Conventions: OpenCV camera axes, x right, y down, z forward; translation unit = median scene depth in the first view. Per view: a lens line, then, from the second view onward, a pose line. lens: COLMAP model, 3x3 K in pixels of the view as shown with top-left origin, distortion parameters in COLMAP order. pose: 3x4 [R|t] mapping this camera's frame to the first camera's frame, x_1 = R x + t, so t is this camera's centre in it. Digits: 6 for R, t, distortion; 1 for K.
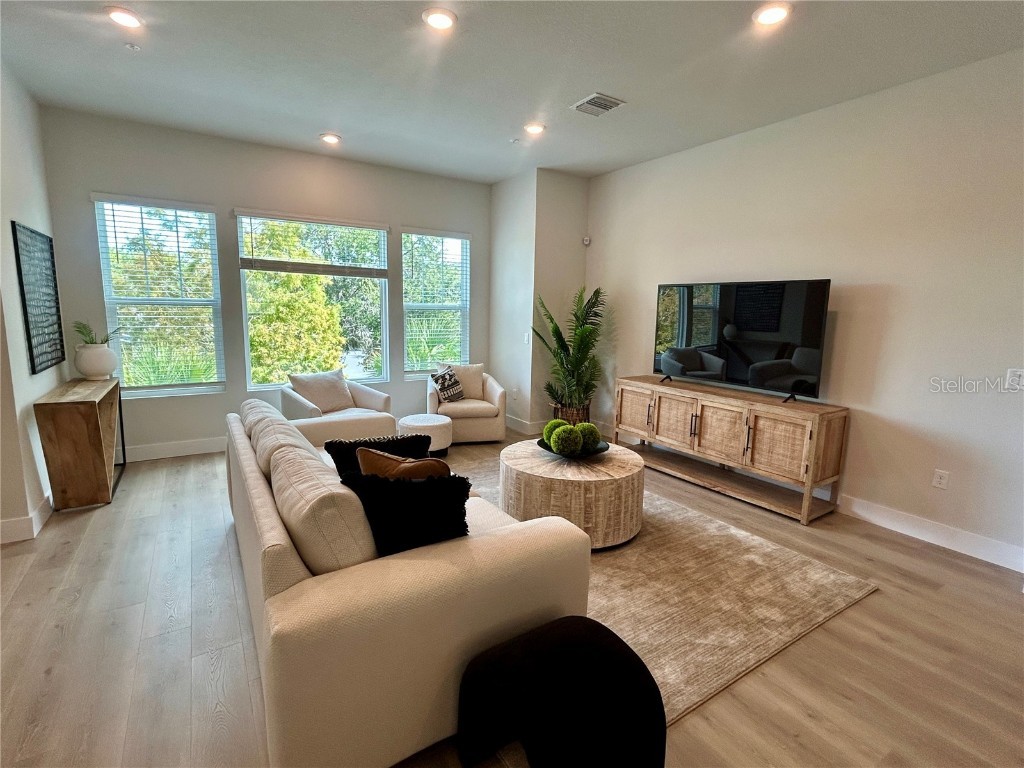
lens RADIAL K [[489.4, 0, 512.0], [0, 489.4, 384.0], [0, 0, 1]] dist [-0.002932, -0.000139]
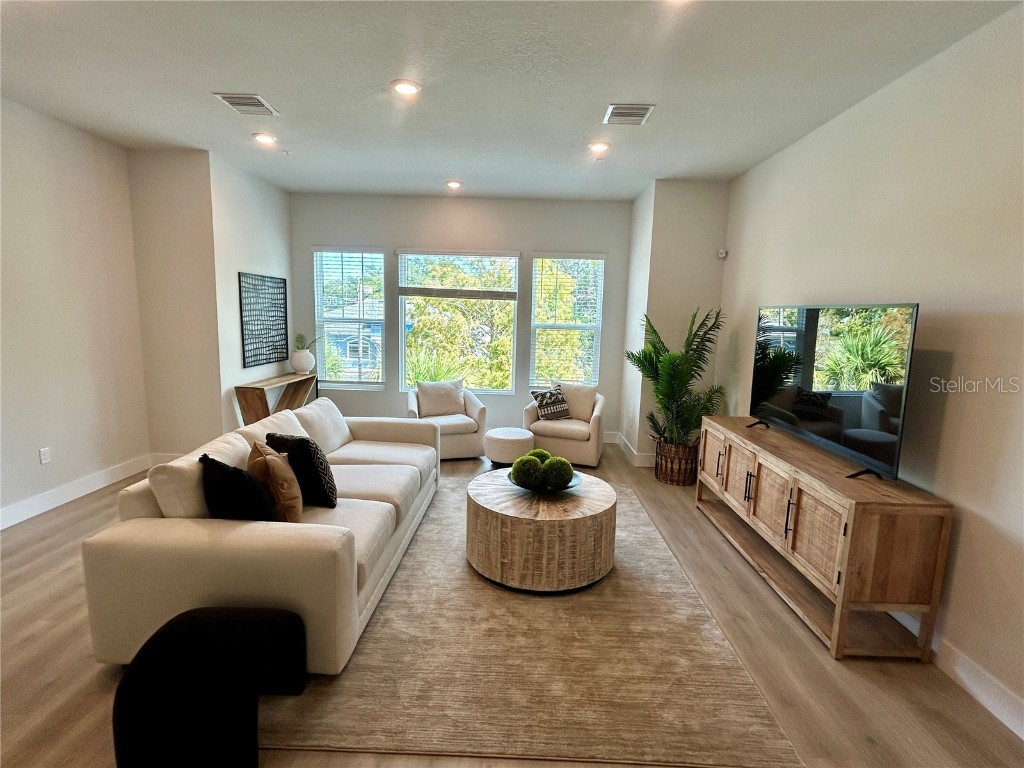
lens RADIAL K [[489.4, 0, 512.0], [0, 489.4, 384.0], [0, 0, 1]] dist [-0.002932, -0.000139]
pose [[0.827969, 0.083810, -0.554476, 0.480986], [-0.096466, 0.995316, 0.006397, -0.048294], [0.552415, 0.048191, 0.832175, 0.128533]]
